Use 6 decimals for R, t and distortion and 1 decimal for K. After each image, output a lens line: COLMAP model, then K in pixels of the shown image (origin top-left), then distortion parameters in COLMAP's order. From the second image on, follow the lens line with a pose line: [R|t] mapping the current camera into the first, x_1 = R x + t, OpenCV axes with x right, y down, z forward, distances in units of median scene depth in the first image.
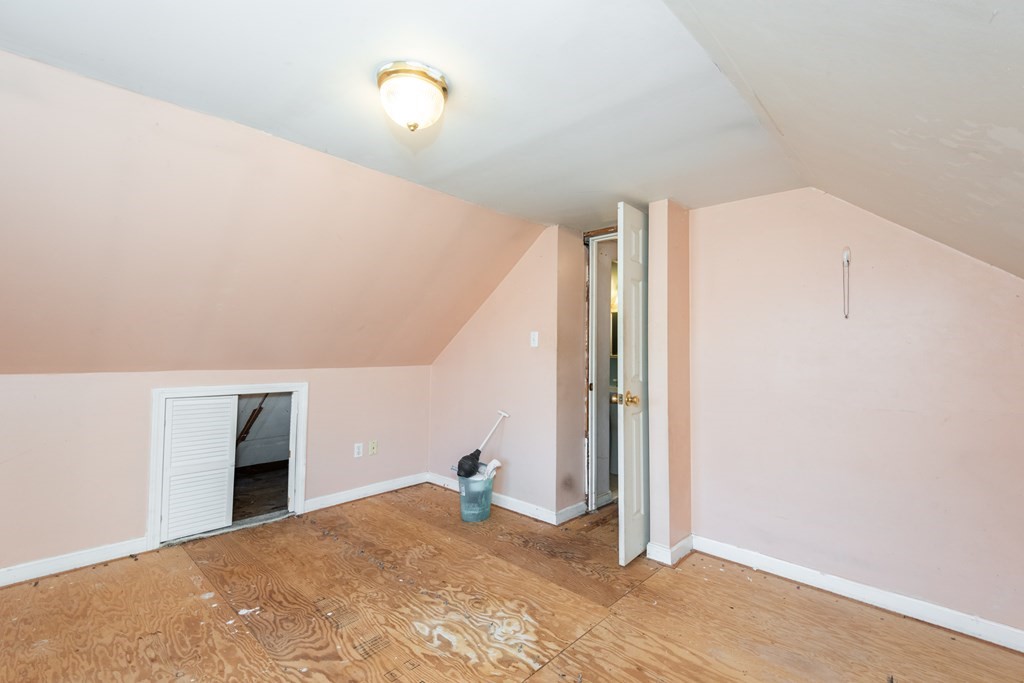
lens RADIAL K [[464.3, 0, 511.3], [0, 464.3, 339.8], [0, 0, 1]] dist [0.014098, -0.002534]
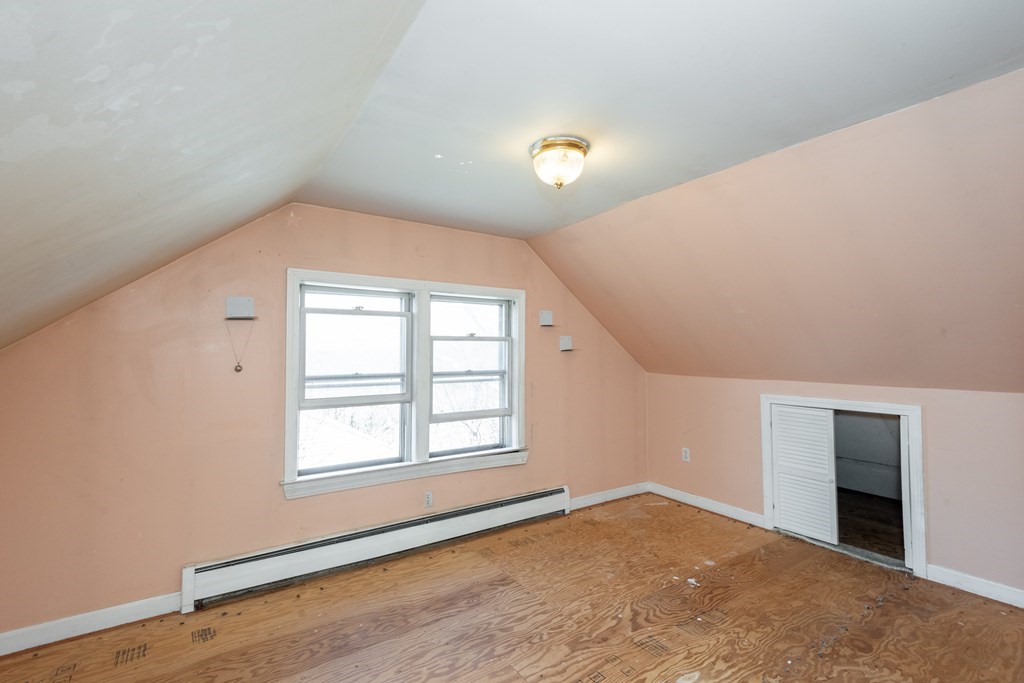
lens RADIAL K [[464.3, 0, 511.8], [0, 464.3, 339.4], [0, 0, 1]] dist [0.014098, -0.002534]
pose [[-0.215307, -0.038522, -0.975786, 0.567894], [0.023563, 0.998726, -0.044627, 0.001114], [0.976262, -0.032601, -0.214125, 0.641110]]
